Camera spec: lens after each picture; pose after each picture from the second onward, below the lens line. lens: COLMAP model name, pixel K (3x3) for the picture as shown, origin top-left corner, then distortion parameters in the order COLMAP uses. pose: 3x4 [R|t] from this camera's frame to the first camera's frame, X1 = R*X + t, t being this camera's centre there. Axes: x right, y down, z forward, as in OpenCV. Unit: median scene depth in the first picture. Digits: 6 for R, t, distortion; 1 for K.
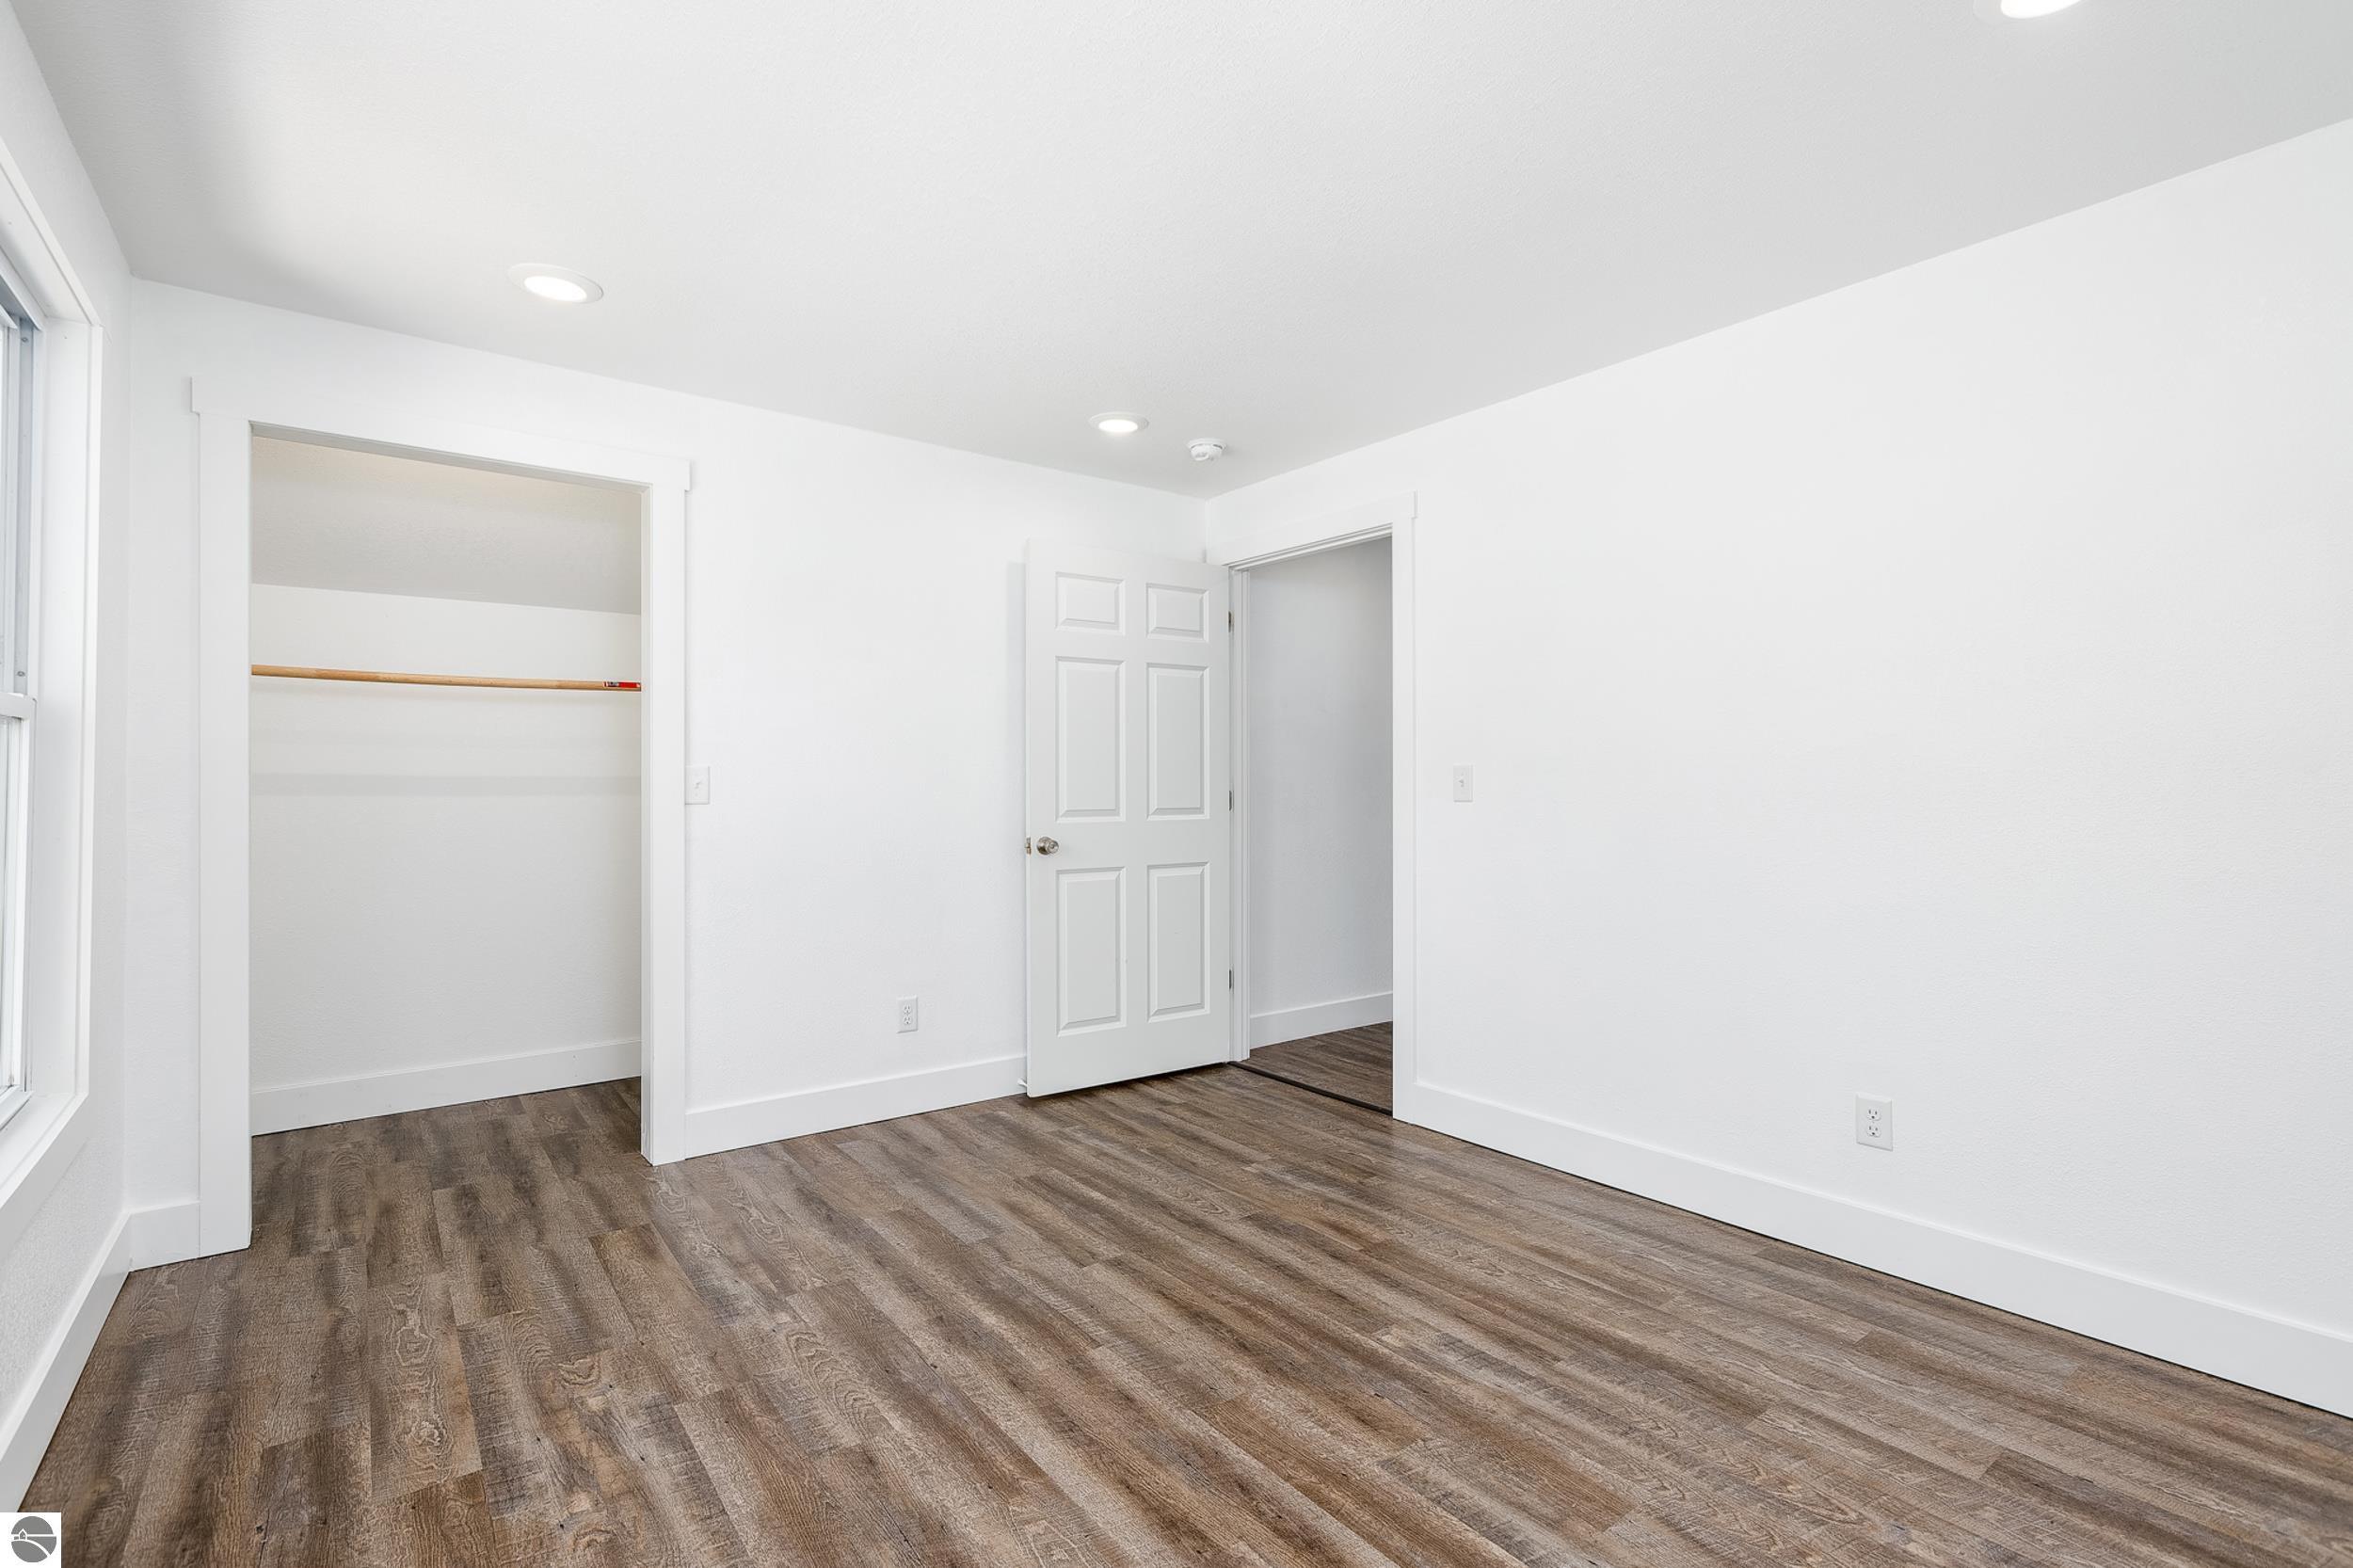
lens RADIAL K [[1078.7, 0, 1176.5], [0, 1078.7, 784.0], [0, 0, 1]] dist [0.002098, -0.000607]
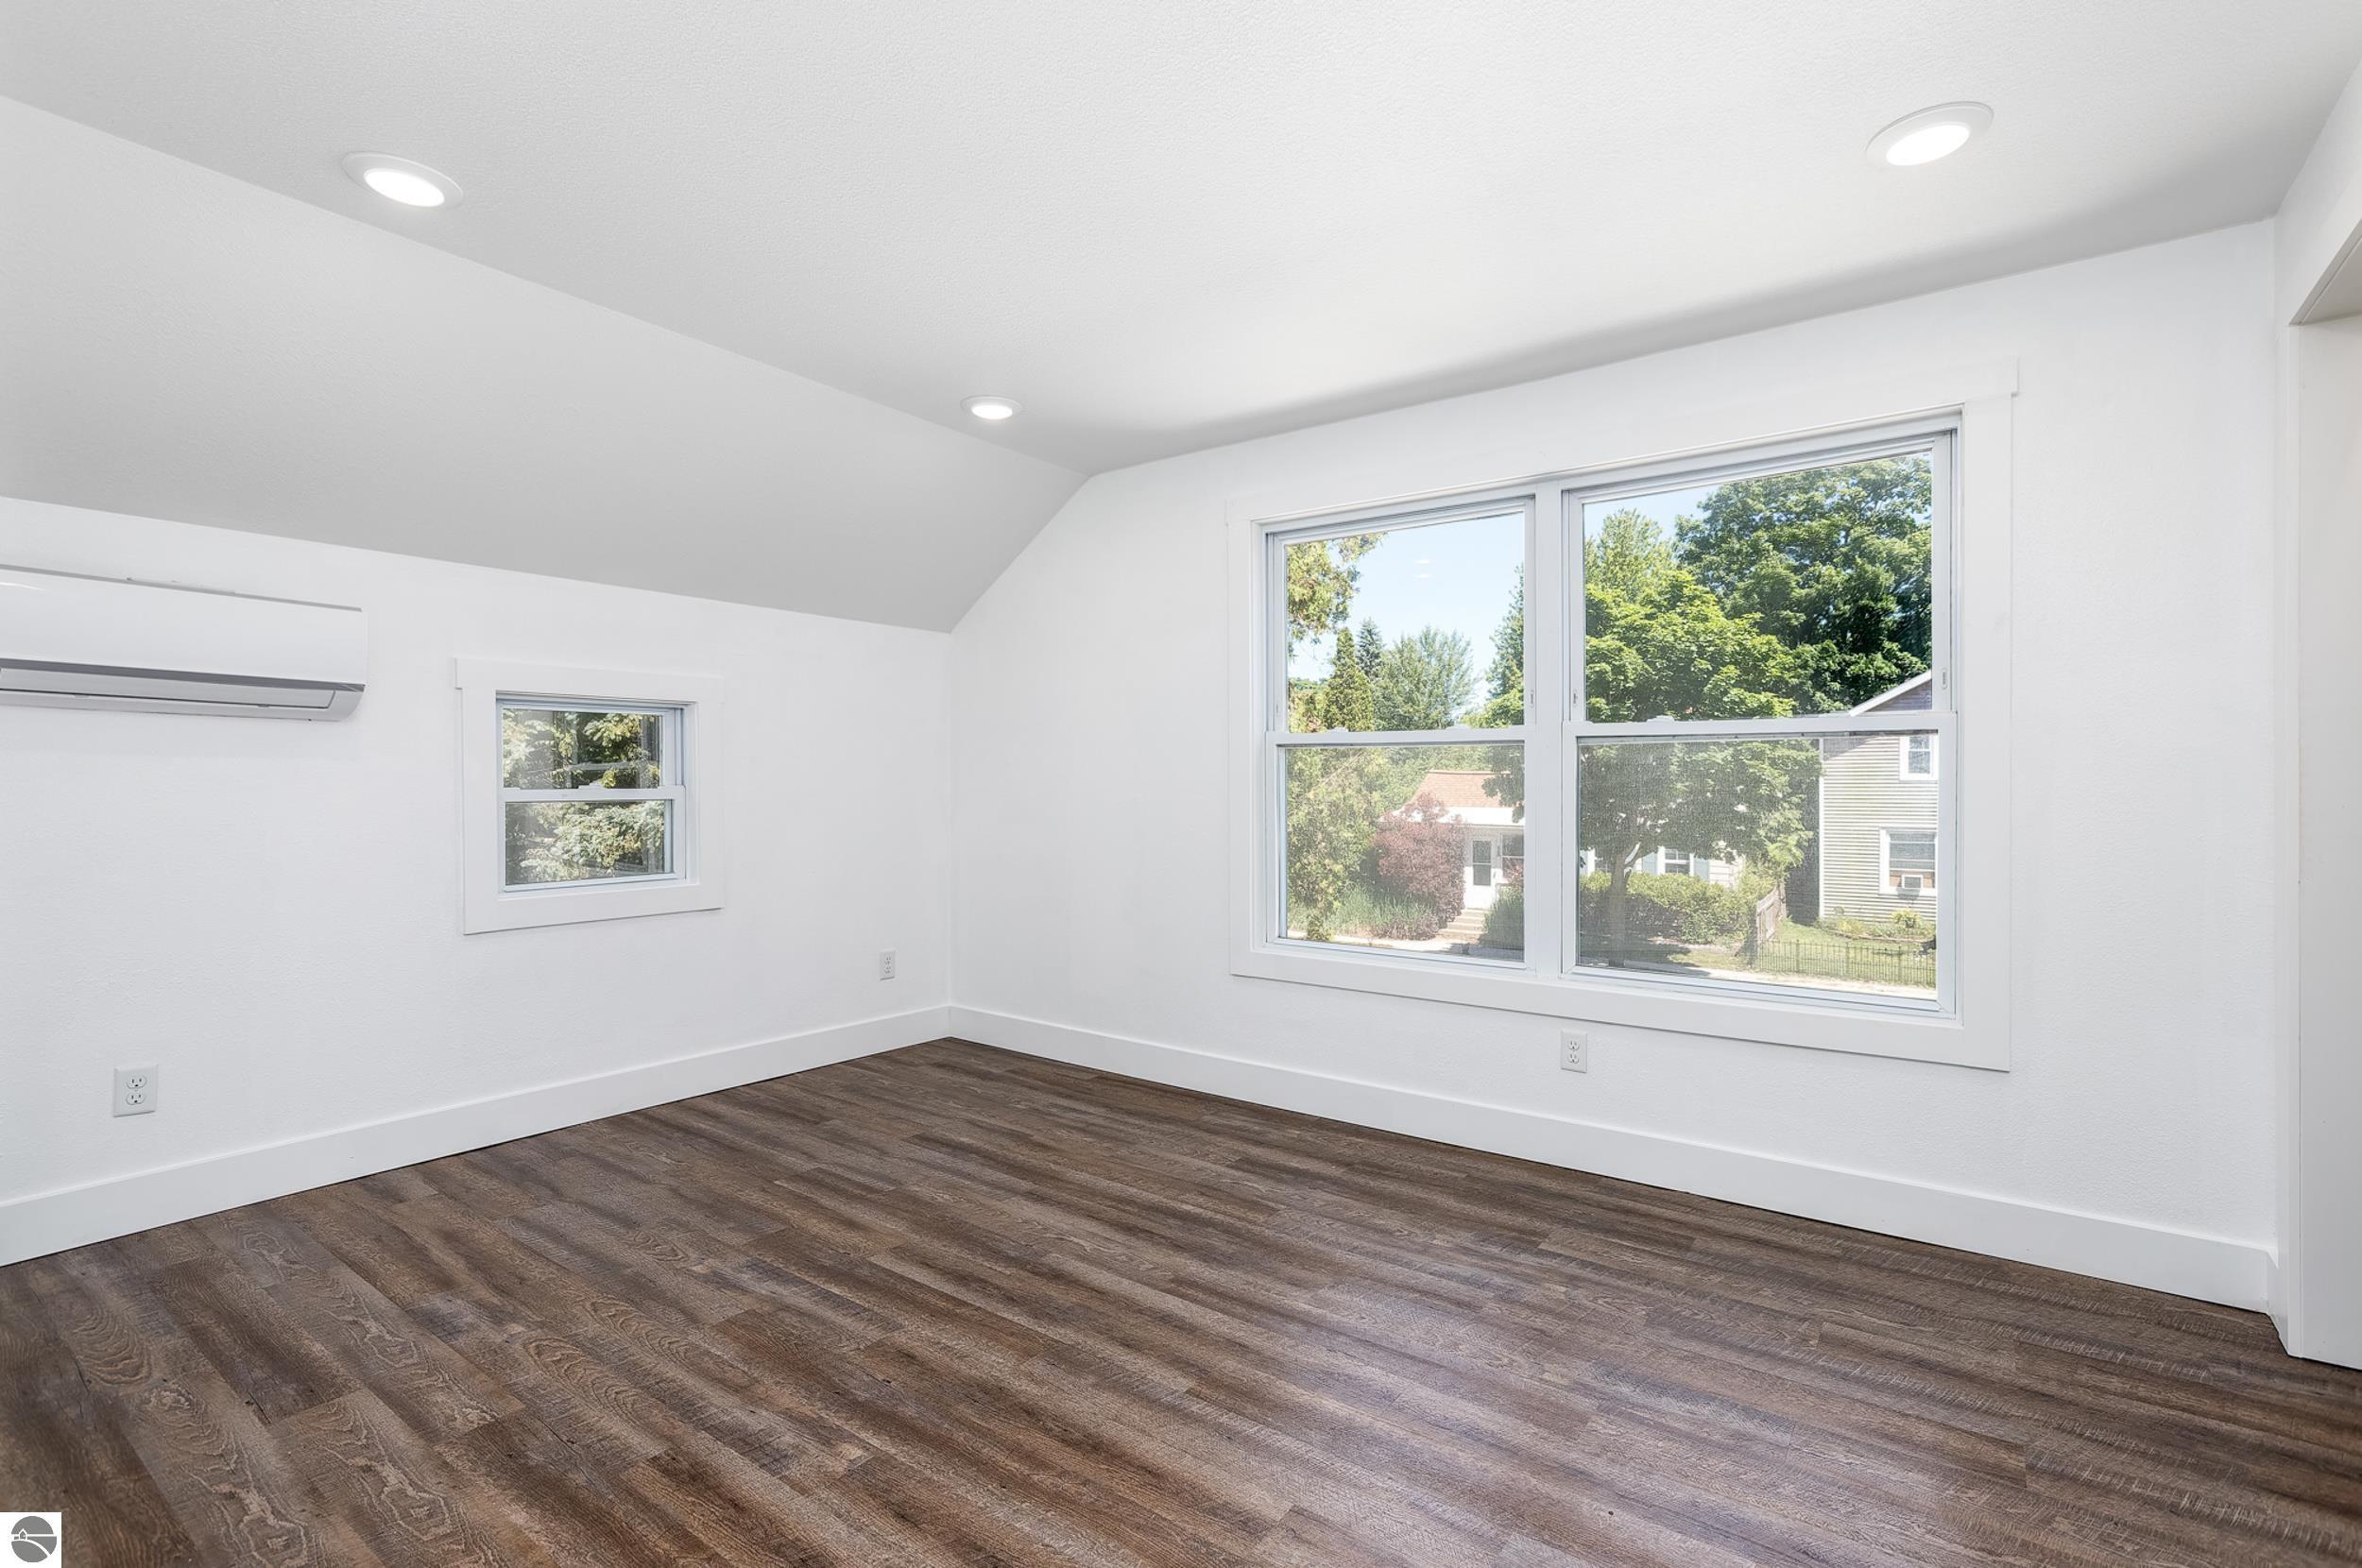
lens RADIAL K [[1082.7, 0, 1181.0], [0, 1082.7, 784.0], [0, 0, 1]] dist [0.002098, -0.000607]
pose [[-0.958025, 0.000454, -0.286685, 0.212663], [-0.000665, 0.999993, 0.003803, 0.002764], [0.286685, 0.003834, -0.958017, 2.030979]]
